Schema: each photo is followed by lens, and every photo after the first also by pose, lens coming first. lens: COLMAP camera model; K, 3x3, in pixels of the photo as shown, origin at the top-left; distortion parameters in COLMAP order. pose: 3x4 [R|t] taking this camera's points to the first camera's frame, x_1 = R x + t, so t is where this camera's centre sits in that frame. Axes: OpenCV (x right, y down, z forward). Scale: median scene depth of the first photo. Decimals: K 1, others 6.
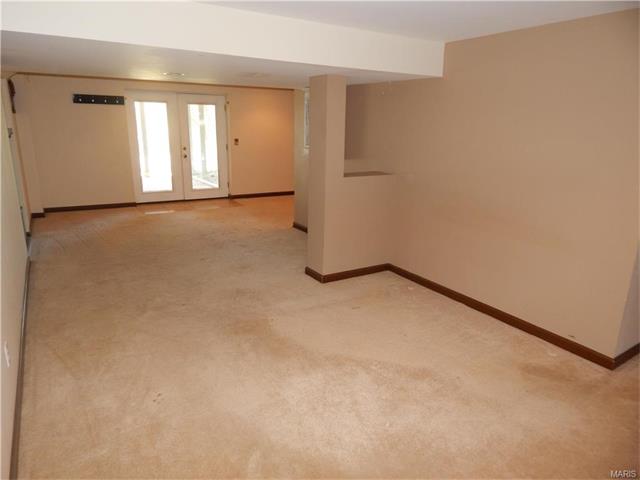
lens RADIAL K [[425.3, 0, 318.2], [0, 425.3, 237.0], [0, 0, 1]] dist [0.004680, 0.003794]
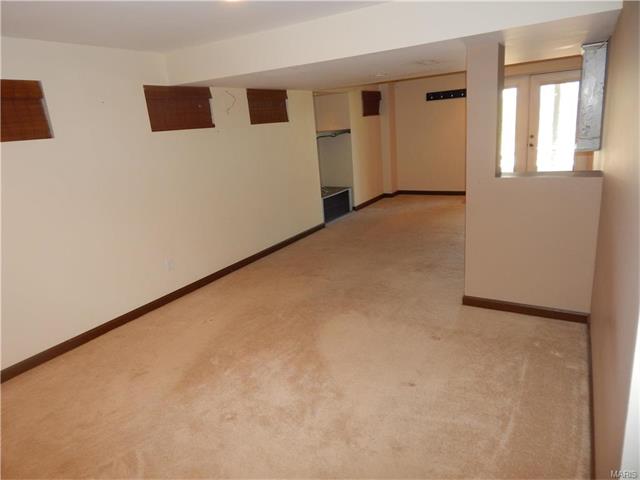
lens RADIAL K [[425.3, 0, 319.5], [0, 425.3, 242.6], [0, 0, 1]] dist [0.004680, 0.003794]
pose [[0.458416, 0.184285, -0.869421, 0.319642], [-0.142401, 0.980857, 0.132822, -0.043926], [0.877255, 0.062918, 0.475883, 0.194411]]
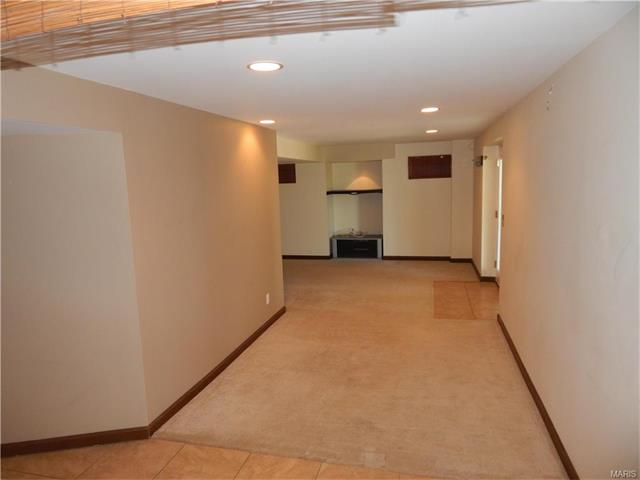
lens RADIAL K [[425.3, 0, 319.8], [0, 425.3, 239.5], [0, 0, 1]] dist [0.004680, 0.003794]
pose [[-0.740705, 0.083059, -0.666676, 0.355090], [-0.158896, 0.942516, 0.293965, -0.309855], [0.652770, 0.323674, -0.684929, 1.216855]]
